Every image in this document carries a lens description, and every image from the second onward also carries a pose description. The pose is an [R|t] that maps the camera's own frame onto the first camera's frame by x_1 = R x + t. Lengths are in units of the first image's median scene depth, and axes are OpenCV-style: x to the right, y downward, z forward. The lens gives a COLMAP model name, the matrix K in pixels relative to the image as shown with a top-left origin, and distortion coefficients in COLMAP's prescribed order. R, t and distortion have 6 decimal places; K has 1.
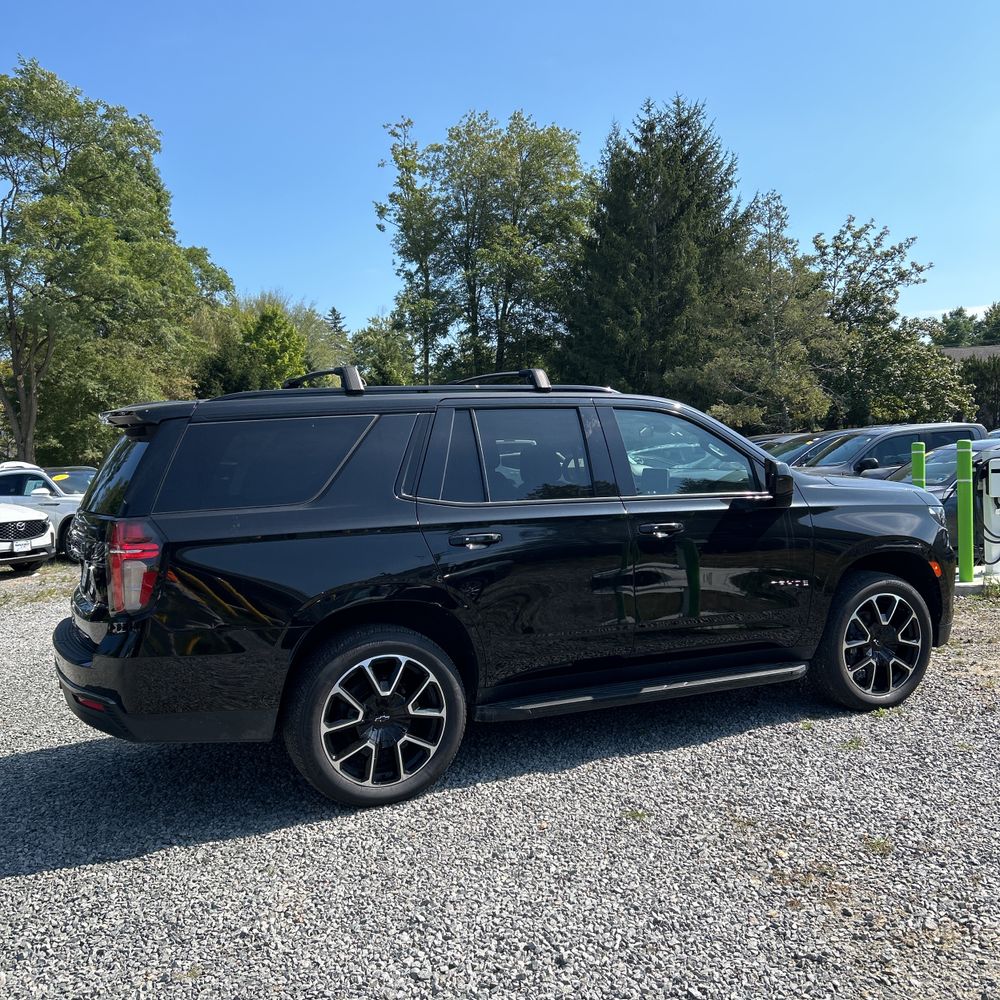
lens RADIAL K [[1049.3, 0, 500.0], [0, 1049.3, 500.0], [0, 0, 1]] dist [0.050128, -0.000872]
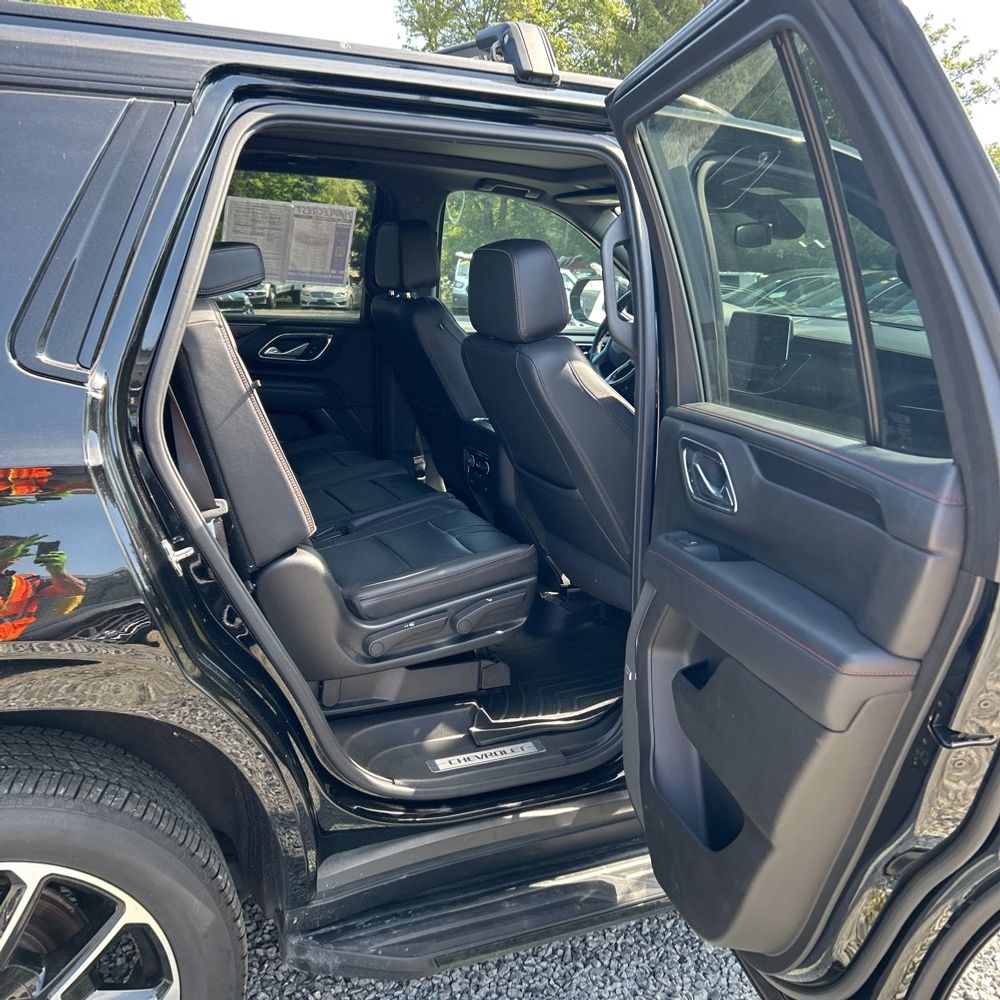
lens RADIAL K [[999.4, 0, 503.4], [0, 999.4, 514.5], [0, 0, 1]] dist [0.050937, -0.056050]
pose [[0.997179, 0.074189, 0.011430, 0.006933], [-0.074997, 0.978189, 0.193706, -0.004697], [0.003190, -0.194016, 0.980993, 0.121176]]
